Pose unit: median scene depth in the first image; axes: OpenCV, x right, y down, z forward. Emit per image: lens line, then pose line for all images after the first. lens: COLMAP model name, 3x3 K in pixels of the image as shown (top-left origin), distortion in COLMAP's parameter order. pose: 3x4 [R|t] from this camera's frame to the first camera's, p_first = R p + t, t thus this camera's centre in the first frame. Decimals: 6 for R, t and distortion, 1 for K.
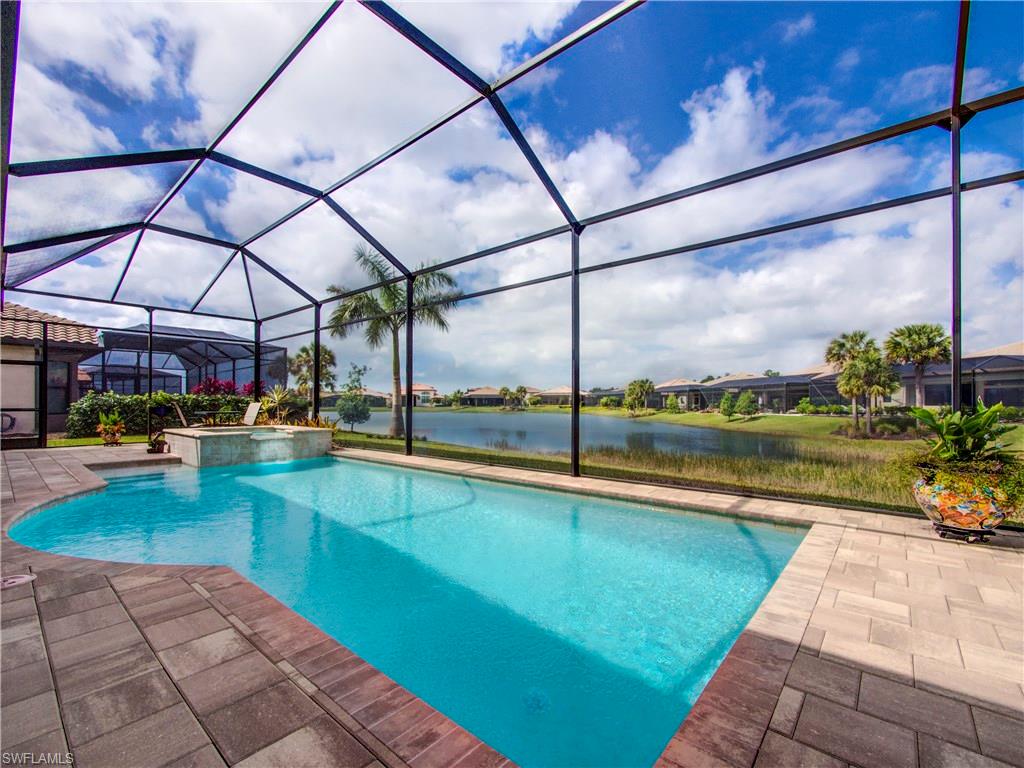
lens RADIAL K [[442.7, 0, 515.8], [0, 442.7, 392.5], [0, 0, 1]] dist [-0.004265, -0.000661]
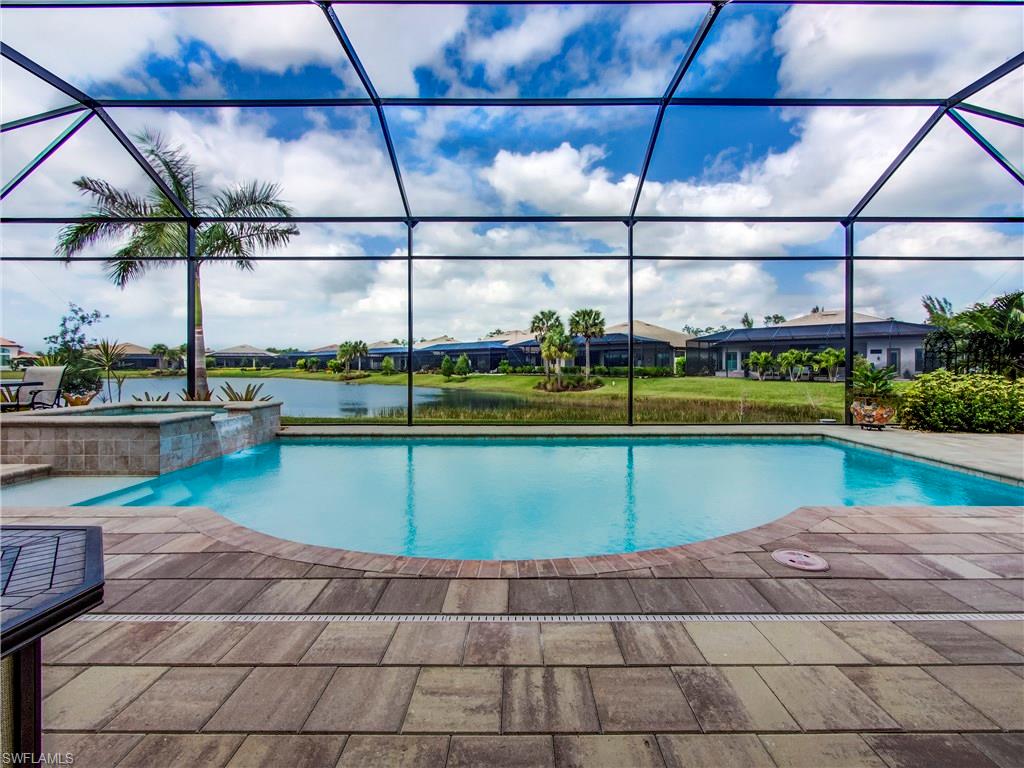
lens RADIAL K [[442.7, 0, 517.9], [0, 442.7, 374.8], [0, 0, 1]] dist [-0.004265, -0.000661]
pose [[0.764776, -0.016408, 0.644088, -0.155285], [-0.013594, 0.999042, 0.041592, 0.000378], [-0.644153, -0.040564, 0.763820, 0.047312]]
